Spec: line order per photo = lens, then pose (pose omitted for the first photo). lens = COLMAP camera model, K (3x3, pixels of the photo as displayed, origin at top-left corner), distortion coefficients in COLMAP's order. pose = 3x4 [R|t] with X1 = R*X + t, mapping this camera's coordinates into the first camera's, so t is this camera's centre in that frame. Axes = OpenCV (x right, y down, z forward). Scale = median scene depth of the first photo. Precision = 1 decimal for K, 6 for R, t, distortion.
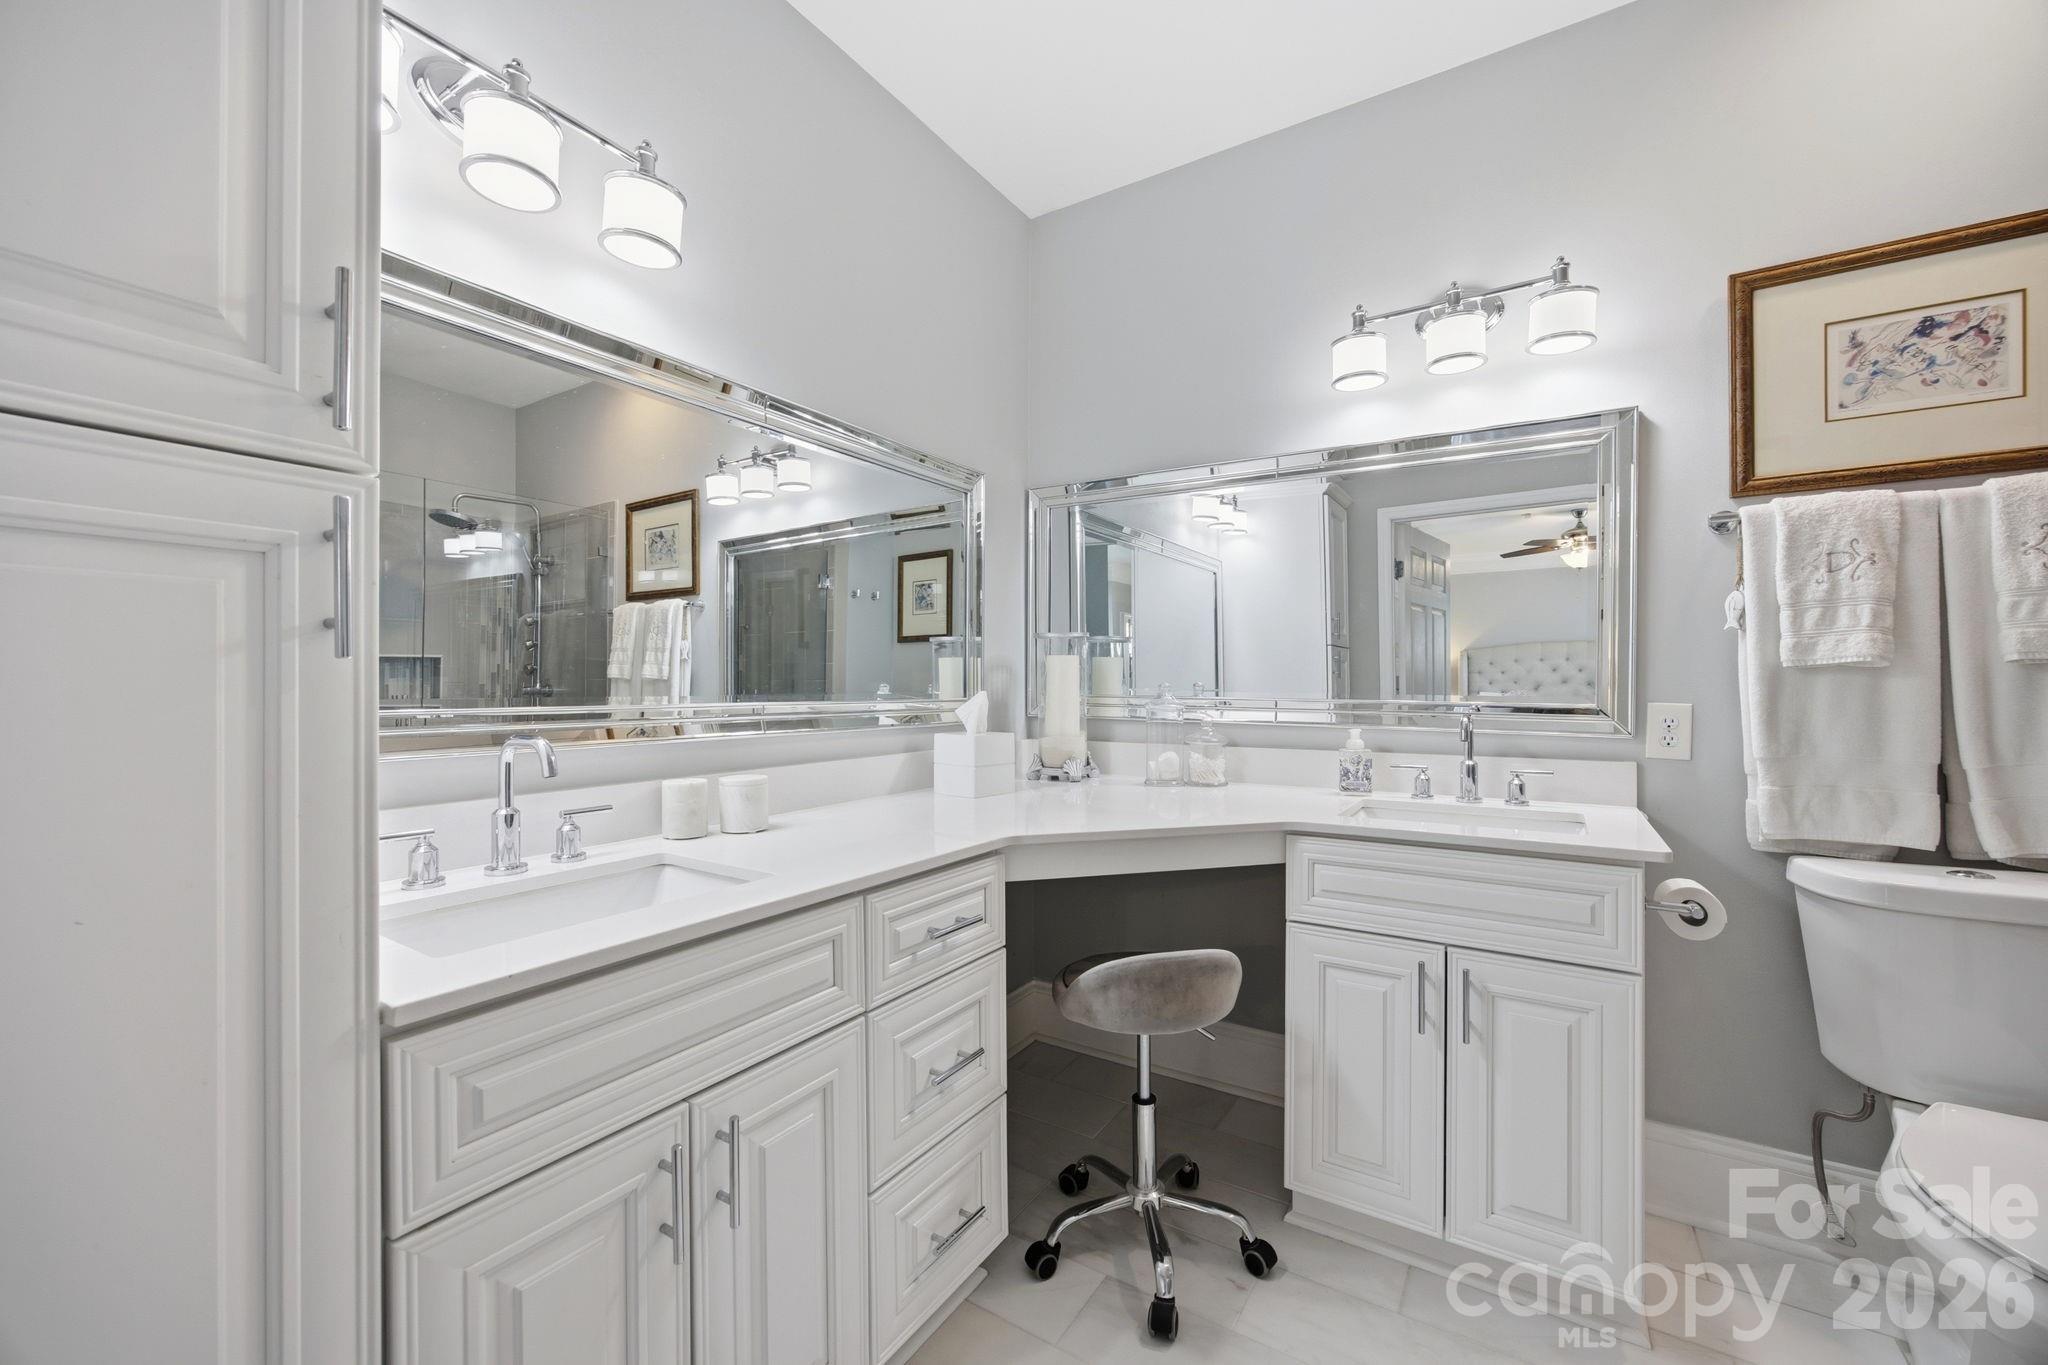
lens RADIAL K [[804.6, 0, 1024.0], [0, 804.6, 682.5], [0, 0, 1]] dist [-0.032804, 0.011577]
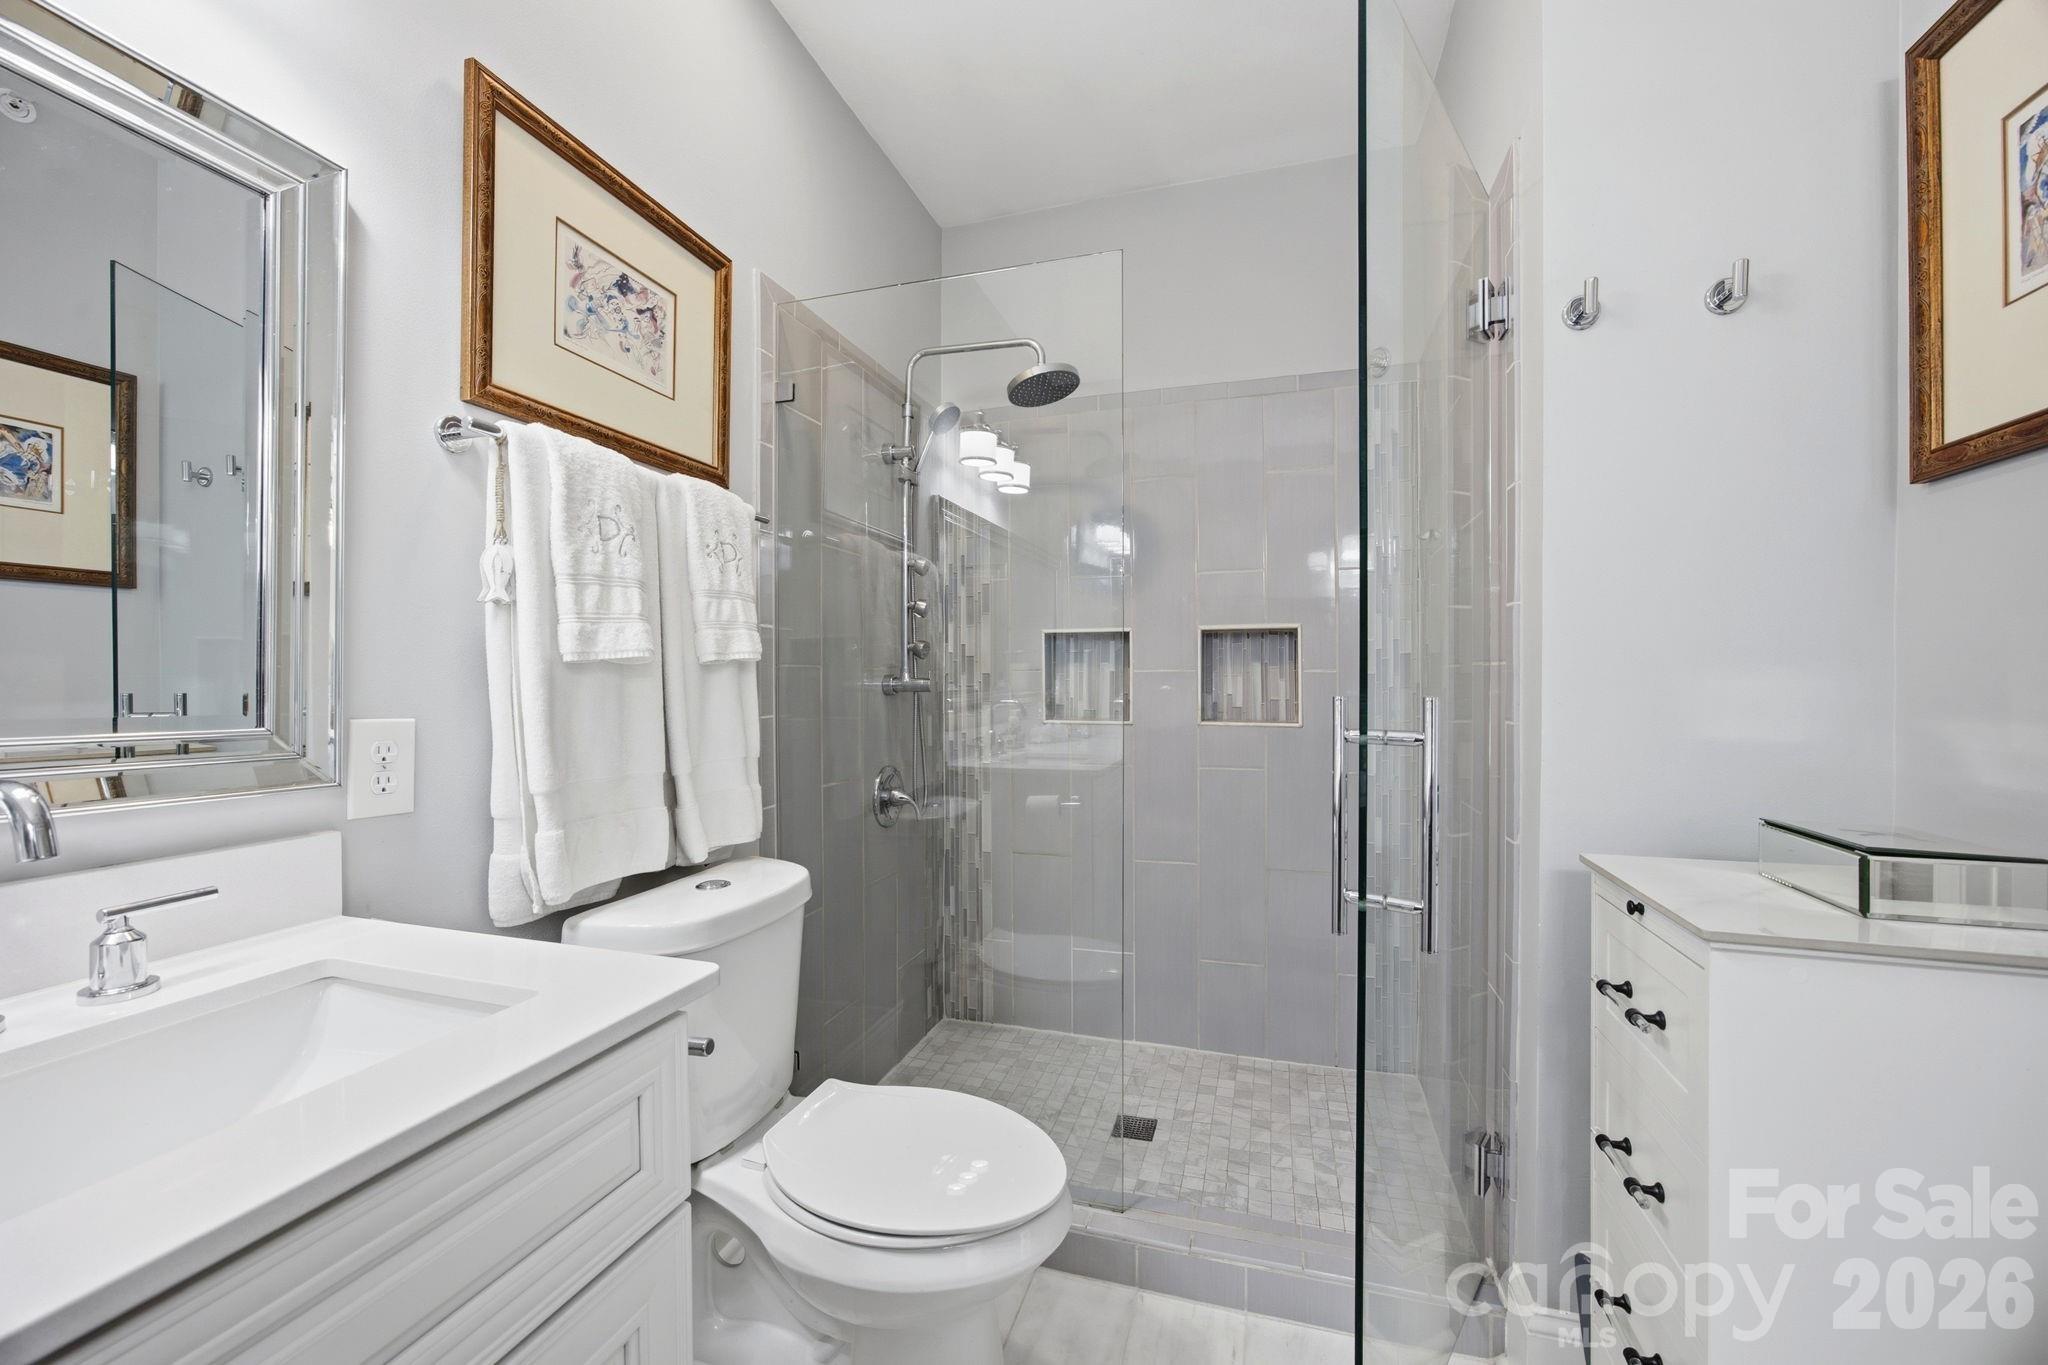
lens RADIAL K [[804.6, 0, 1024.0], [0, 804.6, 682.5], [0, 0, 1]] dist [-0.032804, 0.011577]
pose [[-0.273456, -0.004164, 0.961875, 0.152478], [-0.007083, 0.999972, 0.002315, -0.005400], [-0.961858, -0.006180, -0.273478, 0.801414]]
